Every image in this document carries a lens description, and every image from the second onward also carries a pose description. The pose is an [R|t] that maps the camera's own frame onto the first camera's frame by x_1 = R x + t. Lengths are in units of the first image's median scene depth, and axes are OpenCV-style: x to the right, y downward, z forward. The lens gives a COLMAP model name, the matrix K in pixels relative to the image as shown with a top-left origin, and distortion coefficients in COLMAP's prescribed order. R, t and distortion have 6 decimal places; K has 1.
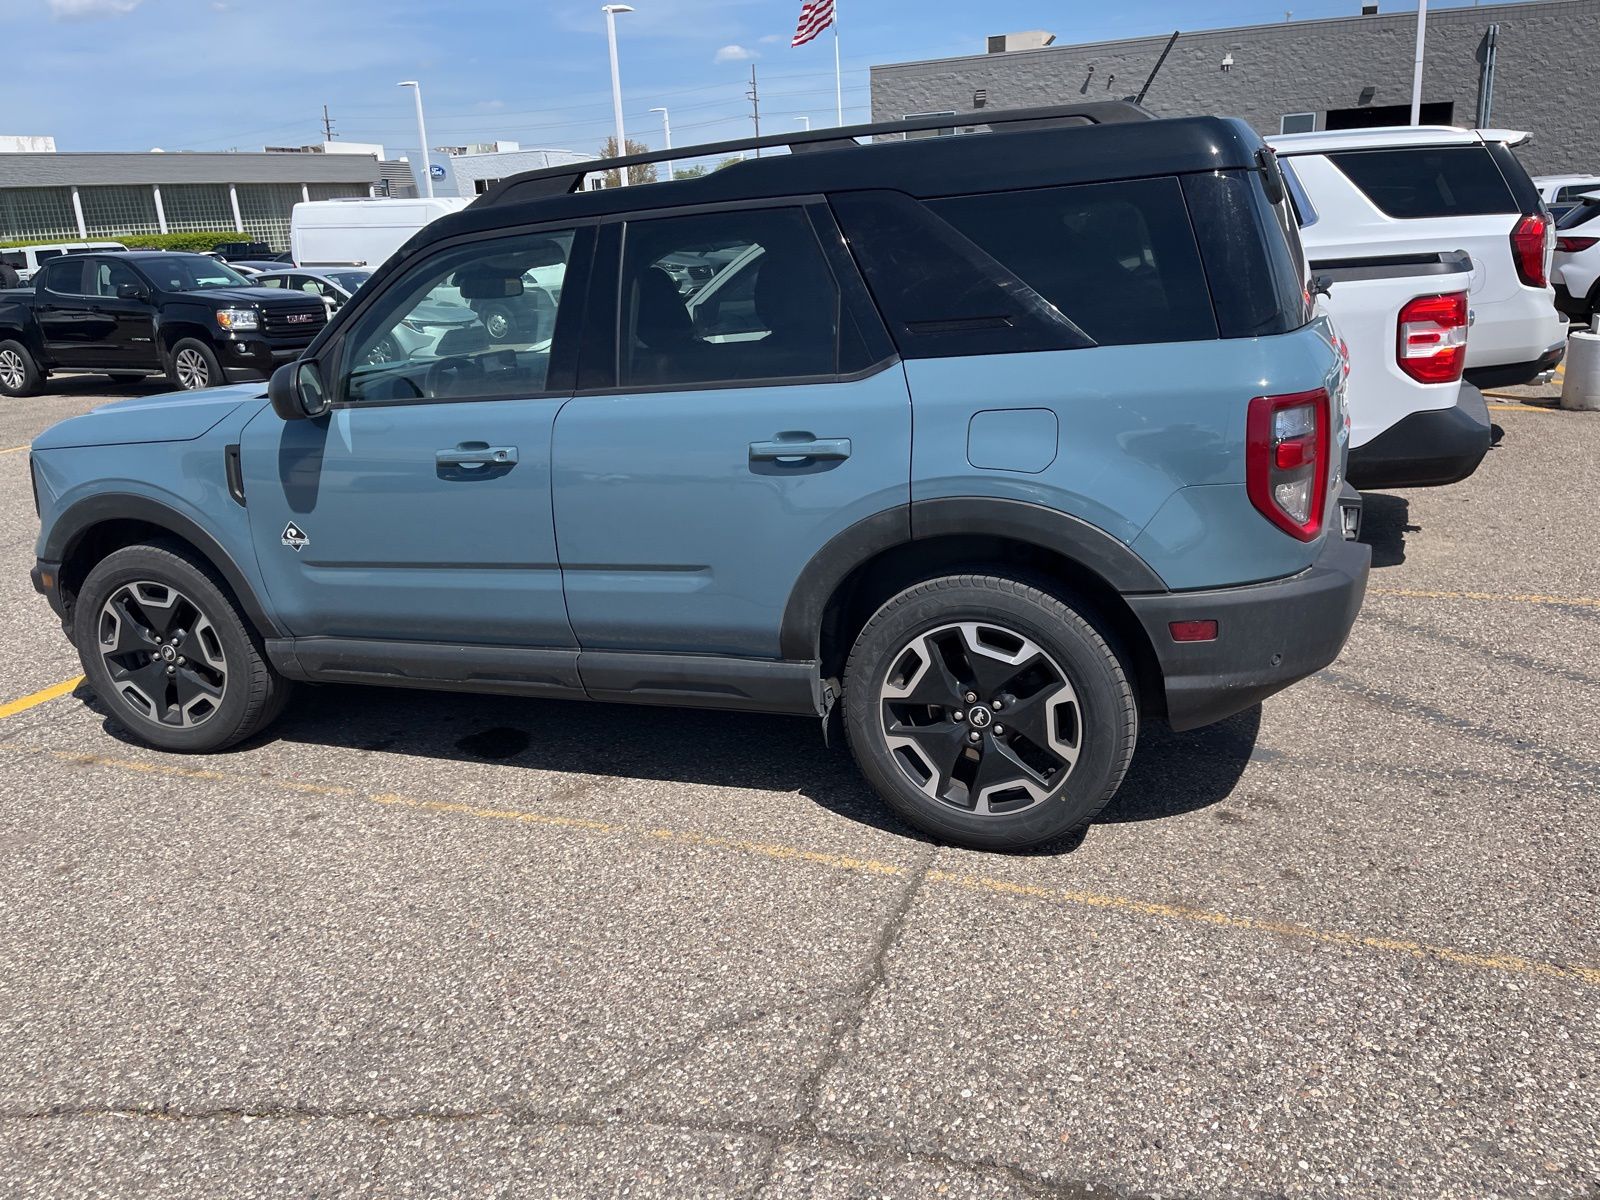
lens RADIAL K [[1207.8, 0, 802.4], [0, 1207.8, 612.8], [0, 0, 1]] dist [0.083006, -0.115299]
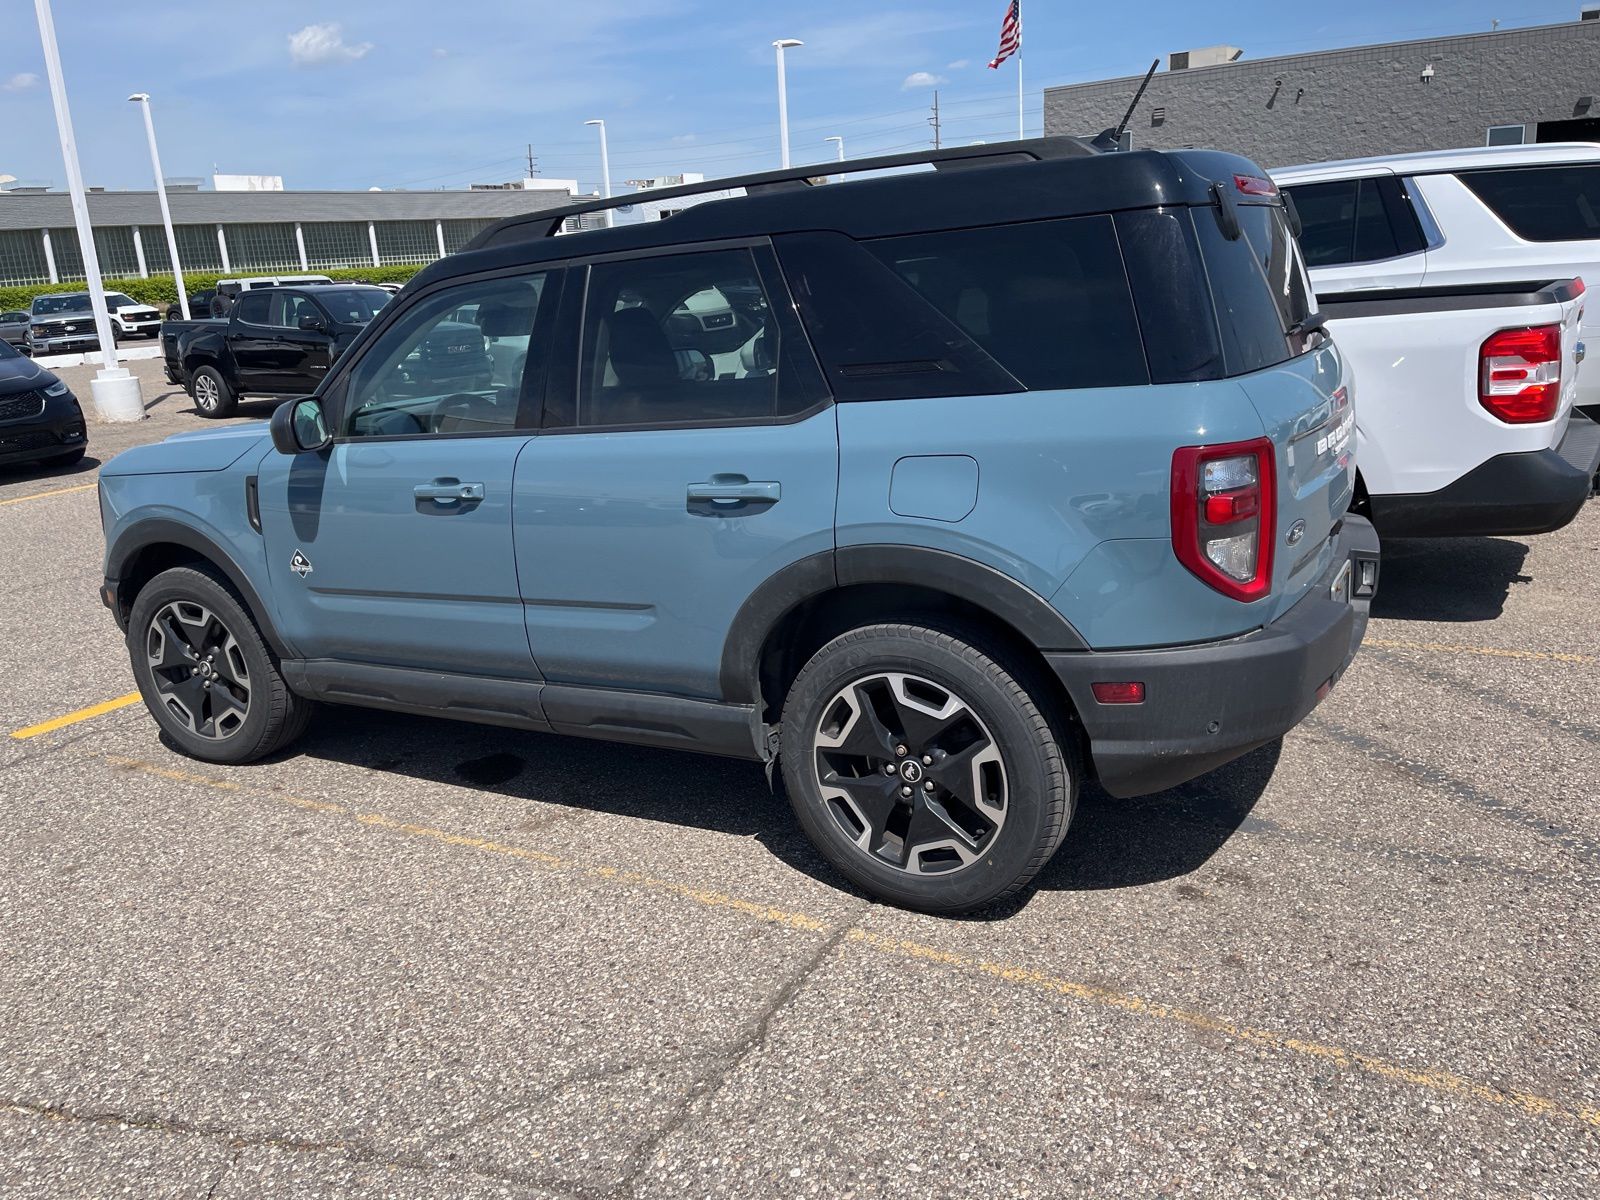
lens RADIAL K [[1207.8, 0, 789.1], [0, 1207.8, 604.9], [0, 0, 1]] dist [0.083006, -0.115299]
pose [[0.988084, 0.029972, -0.150971, 0.183351], [-0.033609, 0.999202, -0.021594, -0.021285], [0.150203, 0.026411, 0.988302, 0.027978]]
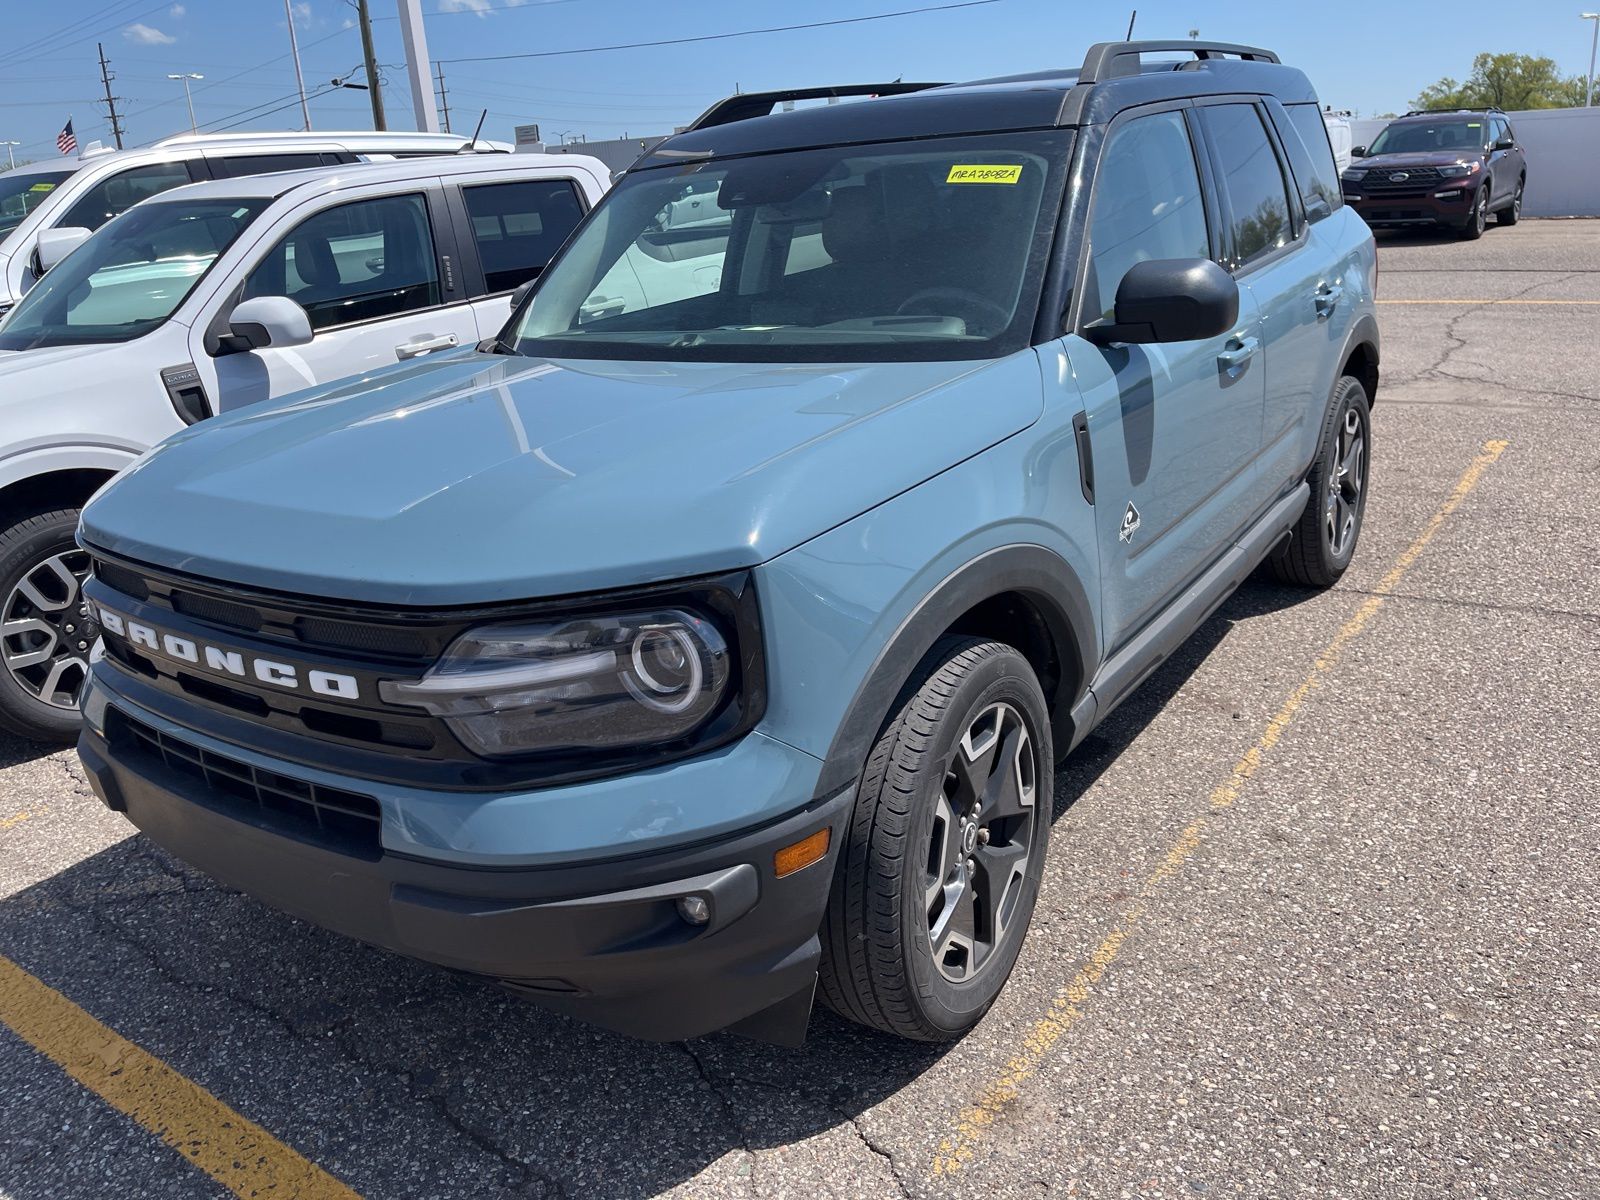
lens RADIAL K [[1207.8, 0, 789.1], [0, 1207.8, 612.0], [0, 0, 1]] dist [0.083006, -0.115299]
pose [[0.247133, -0.283944, 0.926445, -1.297443], [0.337357, 0.921498, 0.192436, -0.248796], [-0.908359, 0.264986, 0.323523, 1.104791]]
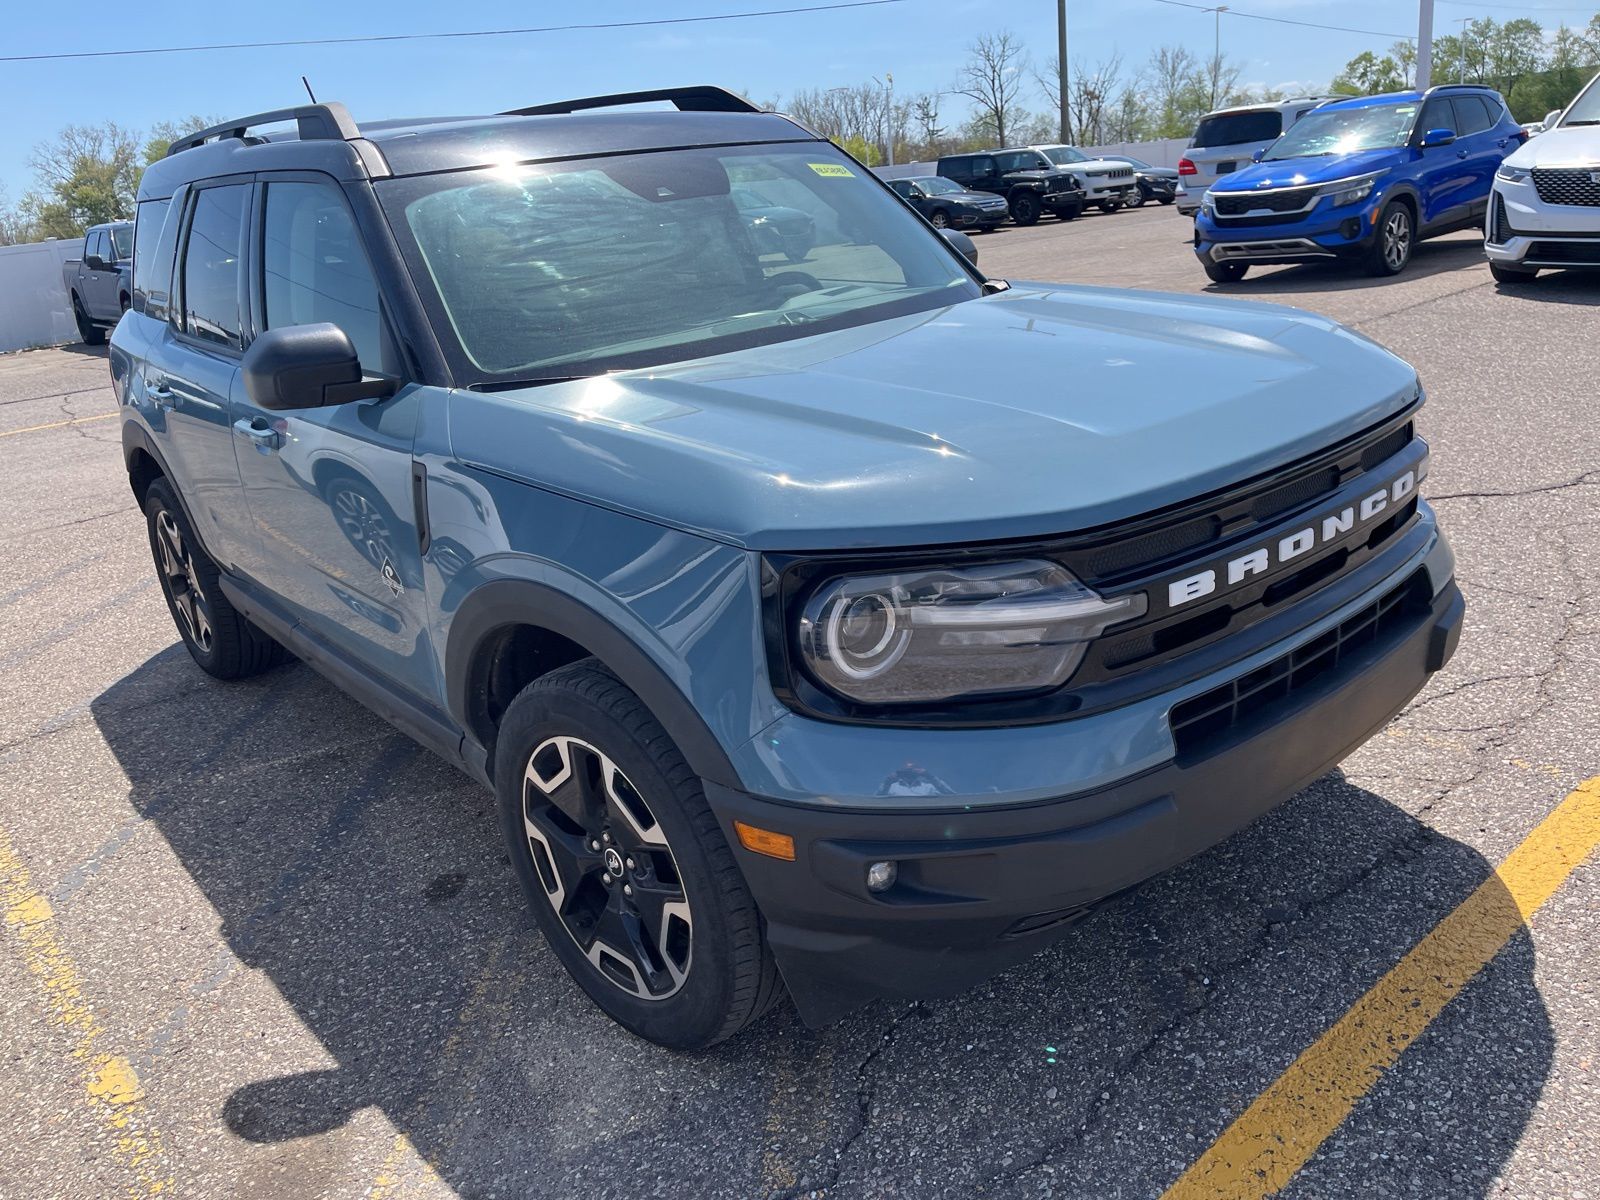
lens RADIAL K [[1207.8, 0, 787.0], [0, 1207.8, 609.1], [0, 0, 1]] dist [0.083006, -0.115299]
pose [[-0.868903, -0.020739, 0.494548, -0.881769], [0.282038, 0.800322, 0.529092, -0.582703], [-0.406771, 0.599211, -0.689553, 2.132225]]
